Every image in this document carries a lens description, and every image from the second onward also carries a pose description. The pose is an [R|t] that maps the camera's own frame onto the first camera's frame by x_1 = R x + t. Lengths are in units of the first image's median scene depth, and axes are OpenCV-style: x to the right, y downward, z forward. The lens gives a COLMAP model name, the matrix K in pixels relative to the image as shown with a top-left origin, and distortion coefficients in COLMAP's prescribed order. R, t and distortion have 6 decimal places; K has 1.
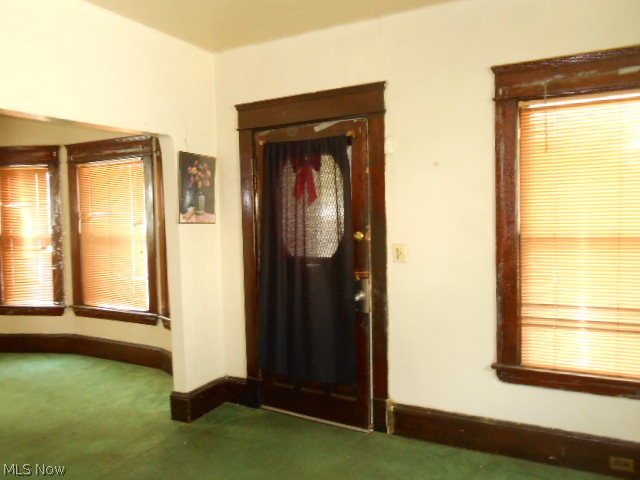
lens RADIAL K [[506.1, 0, 321.1], [0, 506.1, 238.3], [0, 0, 1]] dist [0.004055, 0.010759]
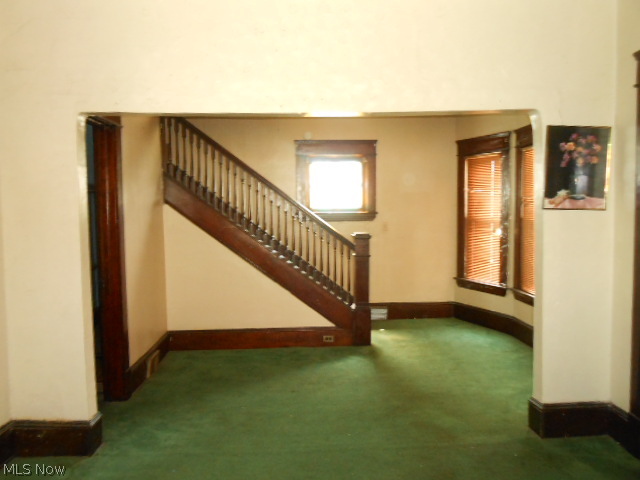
lens RADIAL K [[506.1, 0, 319.8], [0, 506.1, 238.3], [0, 0, 1]] dist [0.004055, 0.010759]
pose [[0.498908, 0.064006, -0.864288, 0.268687], [-0.036141, 0.997938, 0.053042, -0.011189], [0.865901, 0.004773, 0.500192, 0.218134]]
